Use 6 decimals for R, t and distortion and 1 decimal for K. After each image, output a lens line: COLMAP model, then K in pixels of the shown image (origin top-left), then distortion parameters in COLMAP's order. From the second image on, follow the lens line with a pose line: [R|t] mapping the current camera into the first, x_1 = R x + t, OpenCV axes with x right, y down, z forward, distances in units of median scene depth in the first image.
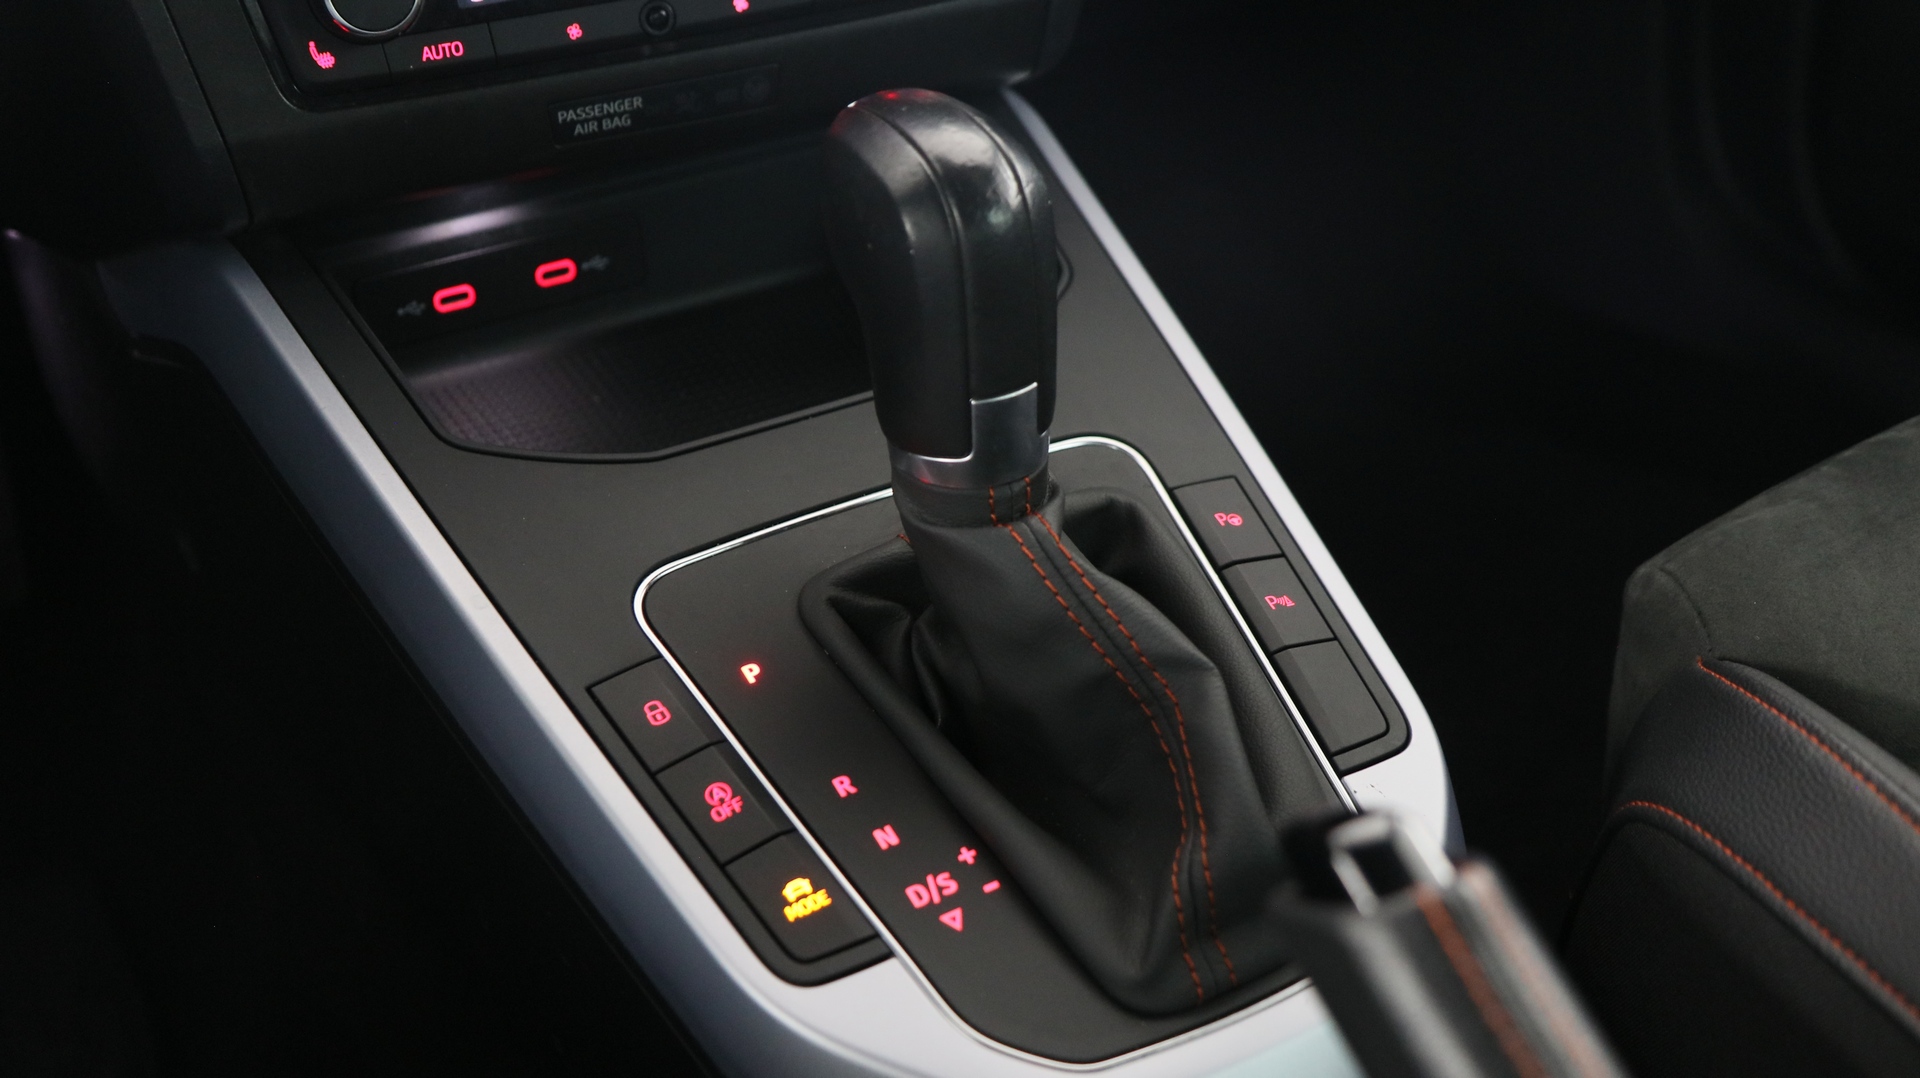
lens RADIAL K [[2465.3, 0, 960.0], [0, 2465.3, 539.0], [0, 0, 1]] dist [-0.021268, 0.019166]
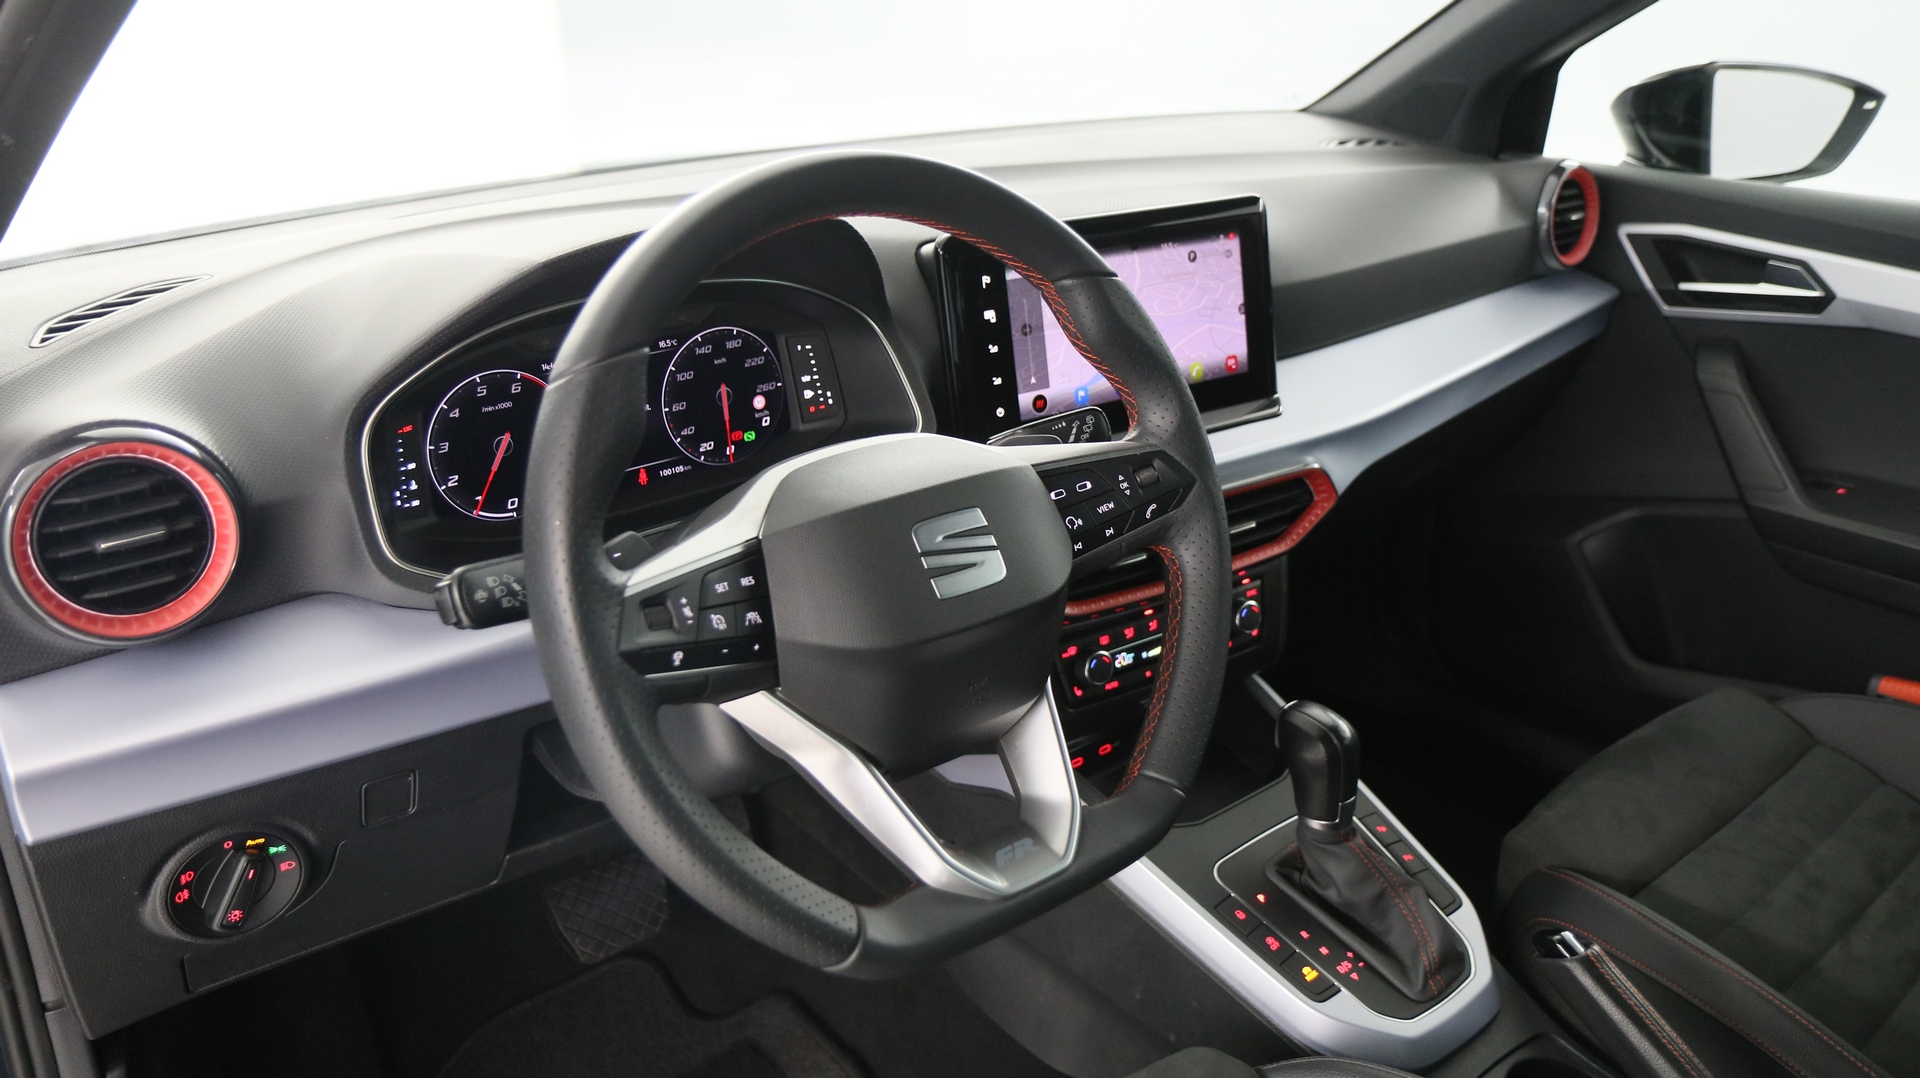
lens RADIAL K [[1460.3, 0, 960.0], [0, 1460.3, 539.0], [0, 0, 1]] dist [-0.022720, 0.012006]
pose [[0.988218, -0.041504, 0.147319, -0.613494], [0.062884, 0.987638, -0.143583, -0.129082], [-0.139538, 0.151155, 0.978612, -0.658873]]
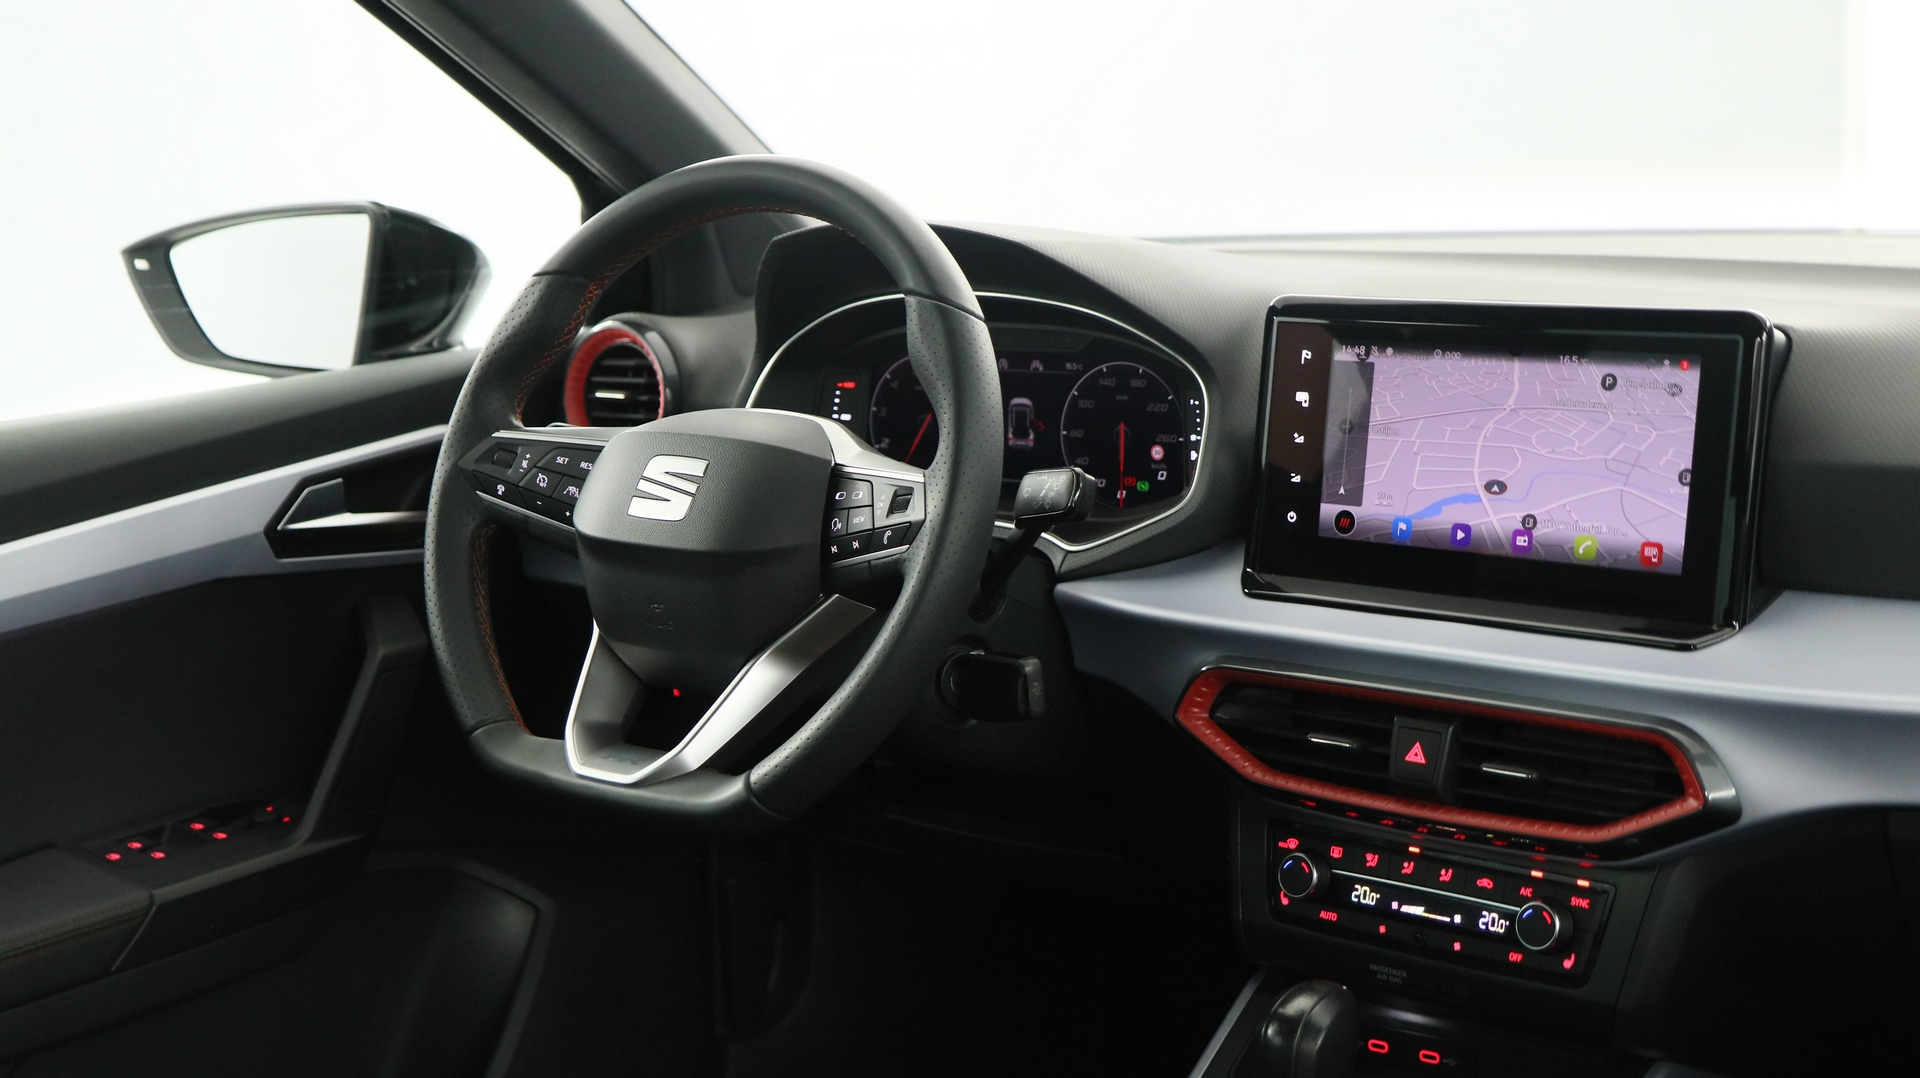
lens RADIAL K [[2625.9, 0, 960.0], [0, 2625.9, 539.0], [0, 0, 1]] dist [0.006249, -0.007170]
pose [[0.386437, 0.175138, -0.905535, 1.620304], [-0.442780, 0.896495, -0.015566, -0.304921], [0.809081, 0.406968, 0.423987, -0.344909]]
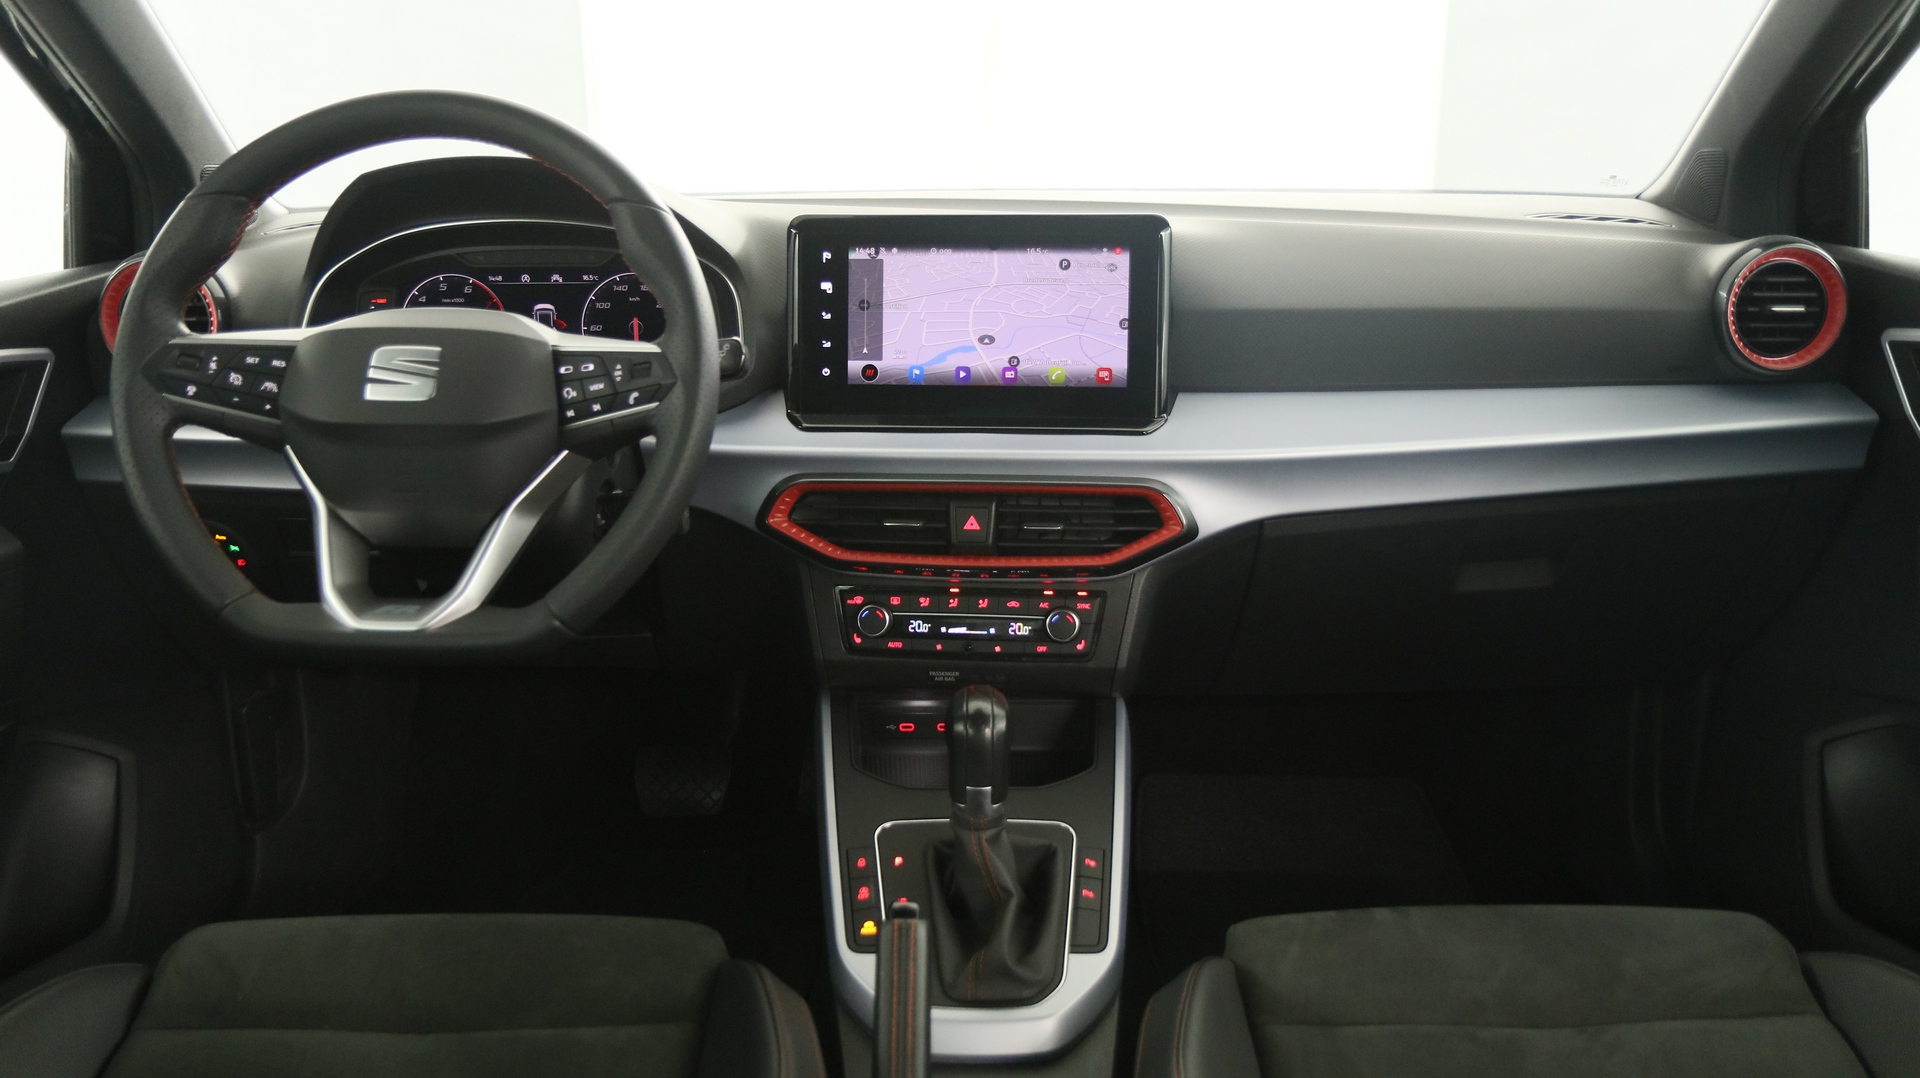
lens RADIAL K [[1480.0, 0, 960.0], [0, 1480.0, 539.0], [0, 0, 1]] dist [-0.020214, 0.005105]
pose [[0.856482, 0.157093, -0.491691, 0.729050], [-0.277120, 0.943586, -0.181247, -0.009229], [0.435481, 0.291492, 0.851698, -0.566394]]
